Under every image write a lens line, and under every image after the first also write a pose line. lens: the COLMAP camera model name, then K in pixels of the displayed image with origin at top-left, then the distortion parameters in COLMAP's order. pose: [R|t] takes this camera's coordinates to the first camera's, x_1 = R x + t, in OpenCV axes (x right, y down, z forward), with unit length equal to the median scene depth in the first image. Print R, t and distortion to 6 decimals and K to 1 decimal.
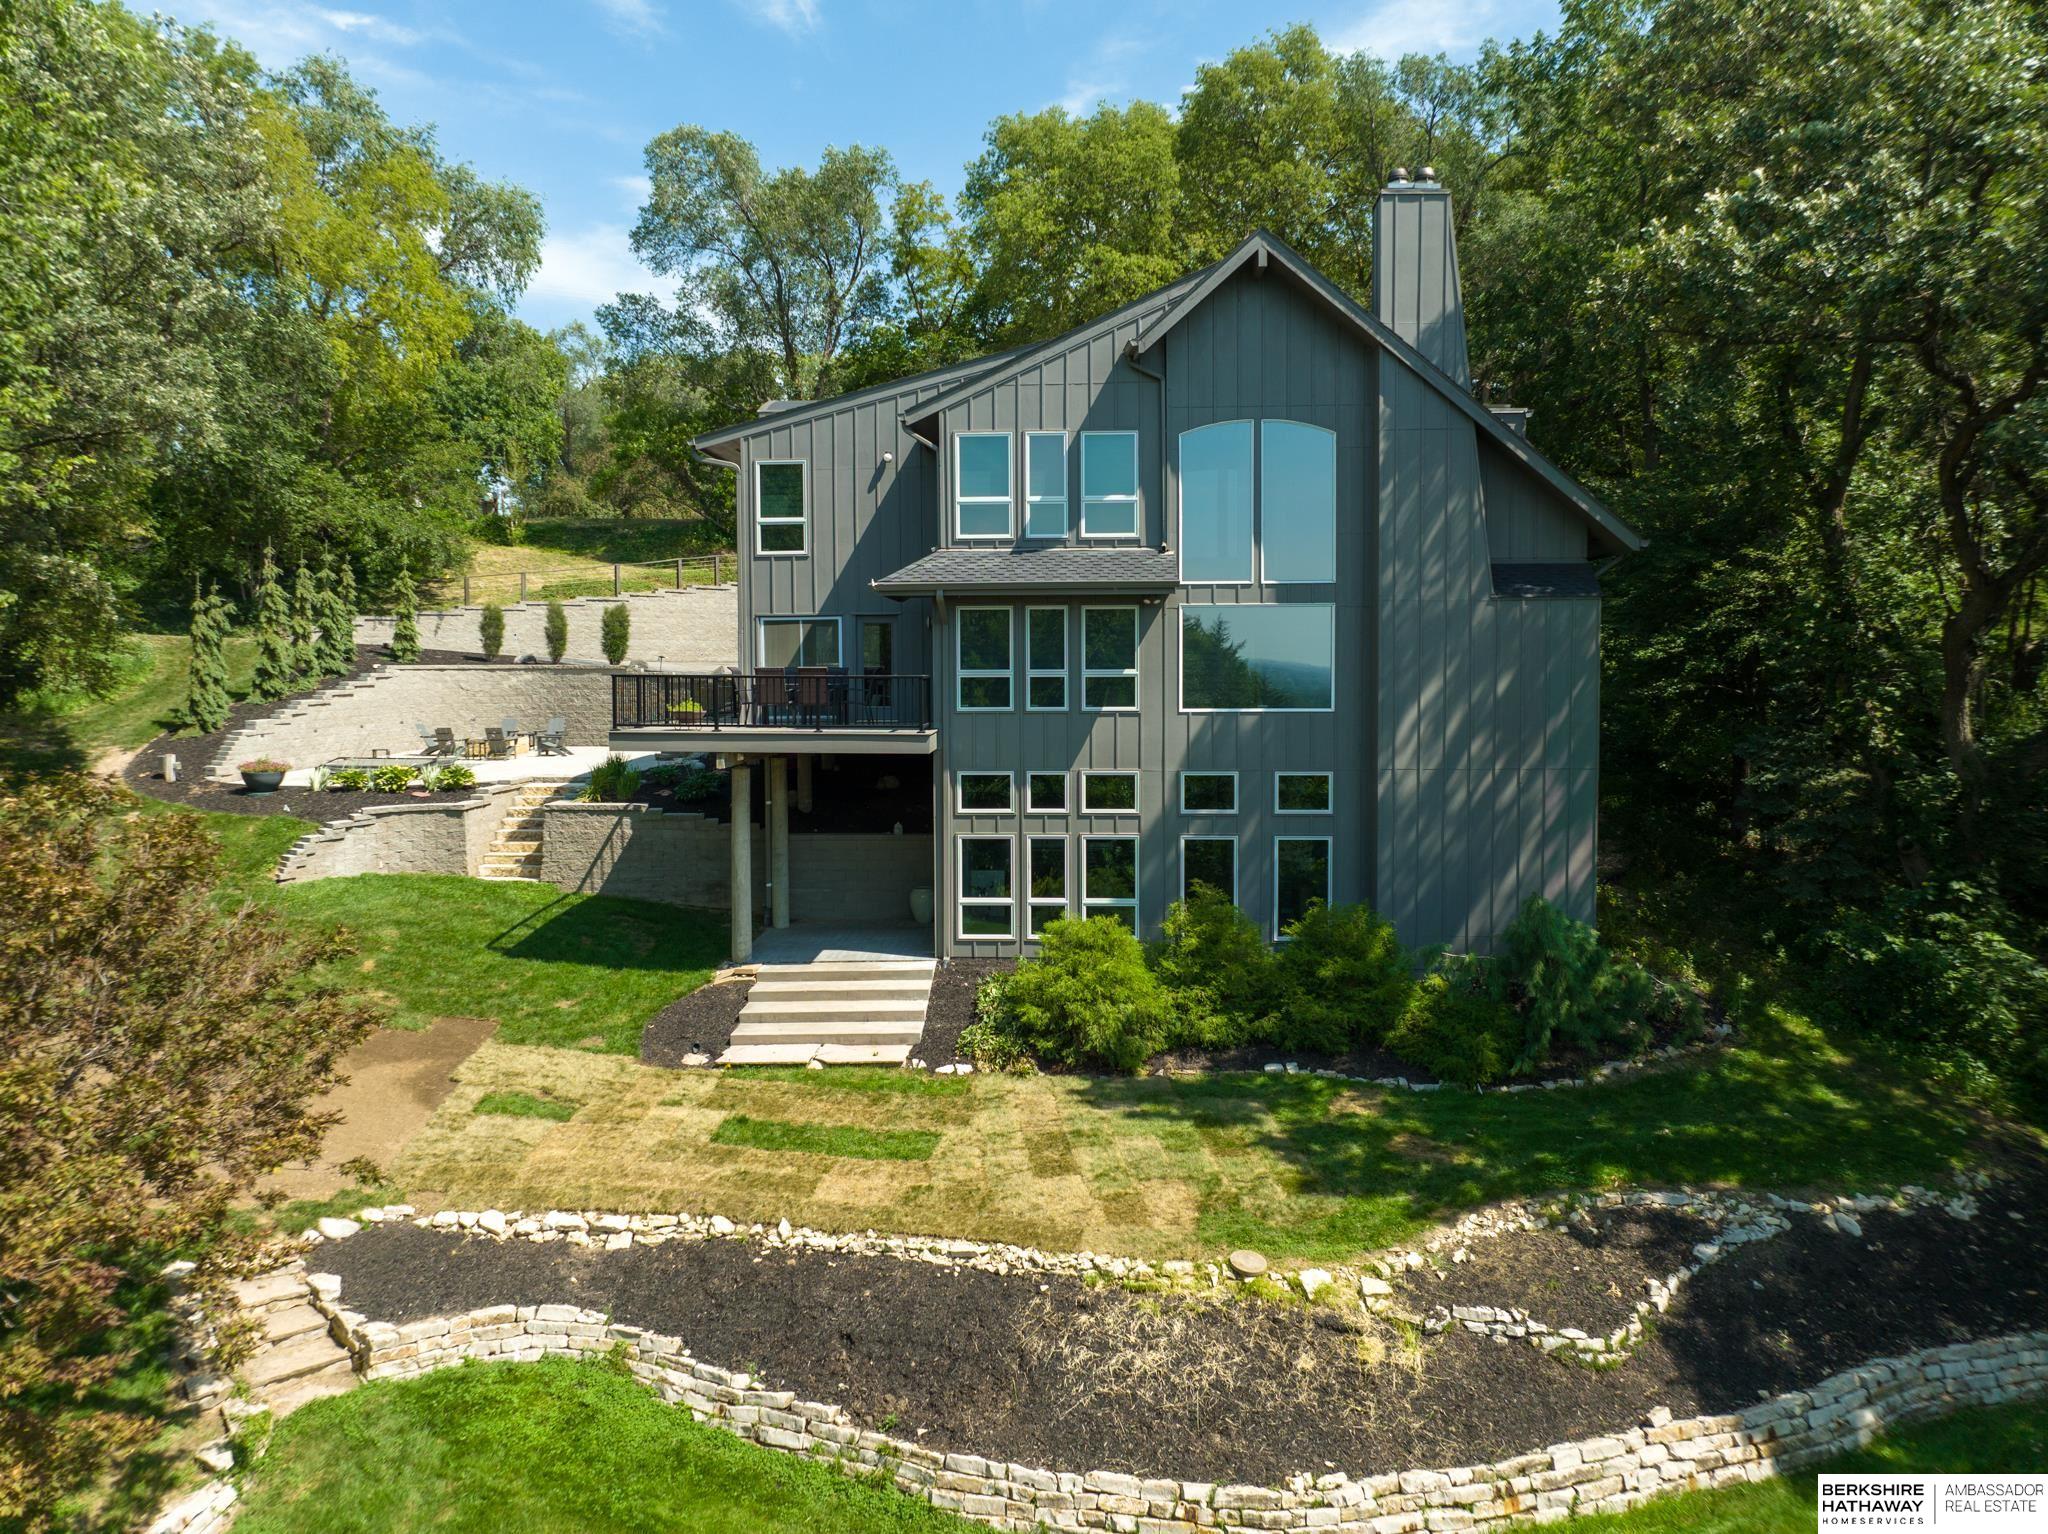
lens RADIAL K [[1452.4, 0, 1023.4], [0, 1452.4, 751.4], [0, 0, 1]] dist [-0.040466, 0.018096]
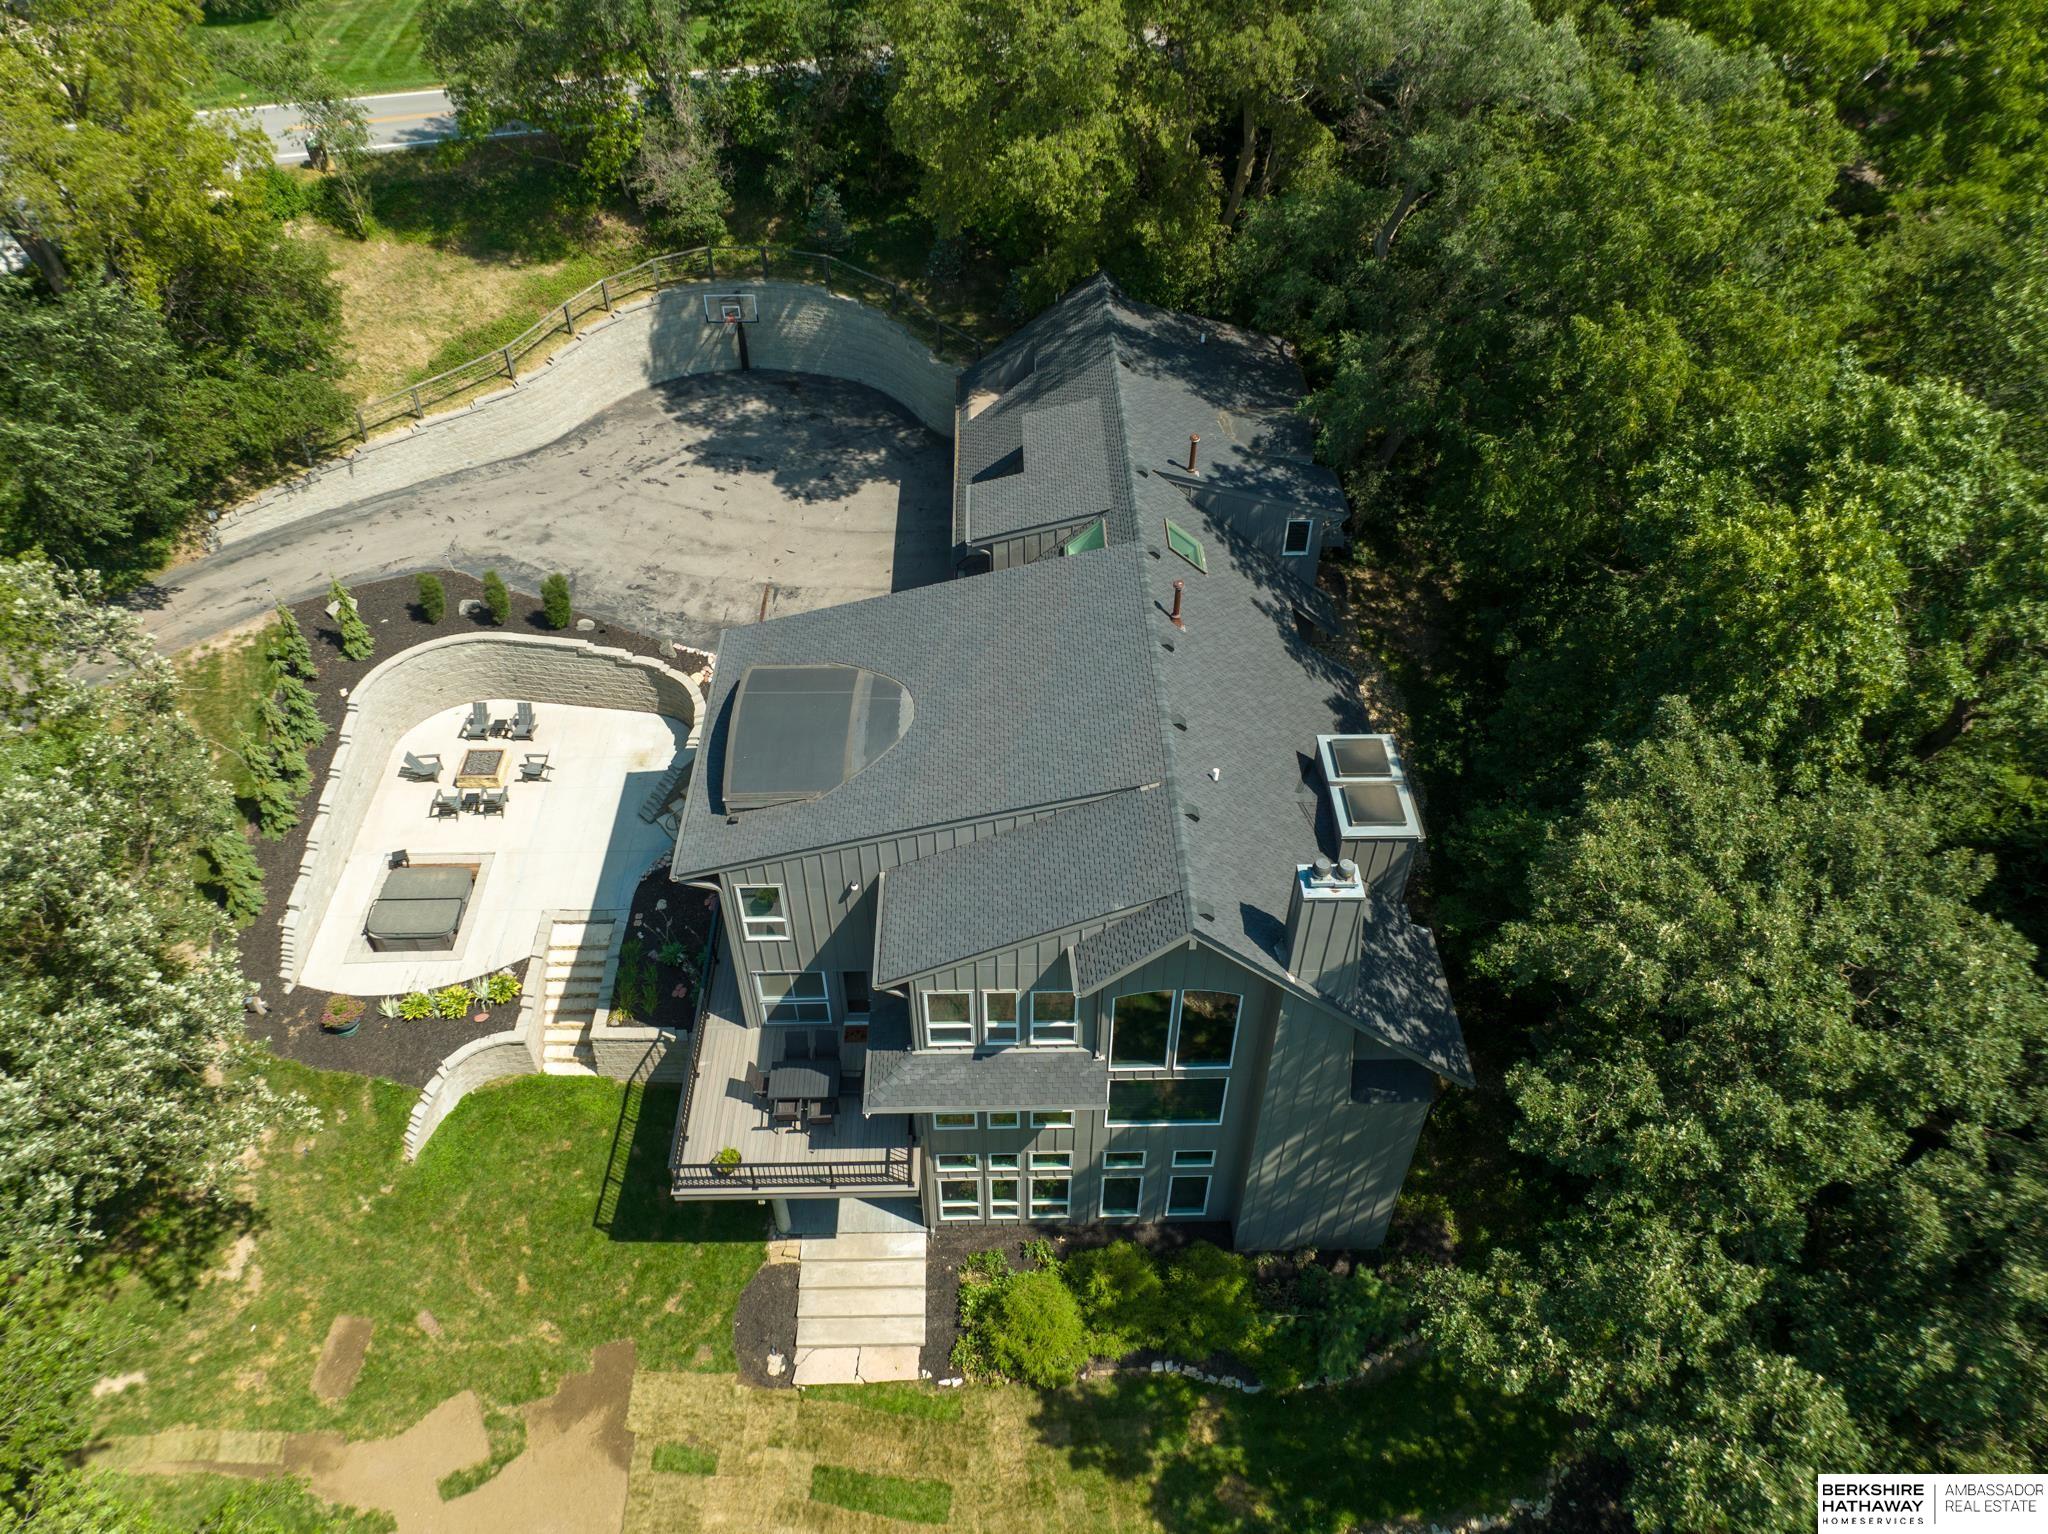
lens RADIAL K [[1452.4, 0, 1022.9], [0, 1452.4, 758.4], [0, 0, 1]] dist [-0.040466, 0.018096]
pose [[0.997644, -0.042802, 0.053610, -0.024288], [-0.001283, 0.769704, 0.638400, -1.233314], [-0.068588, -0.636965, 0.767835, 0.234831]]
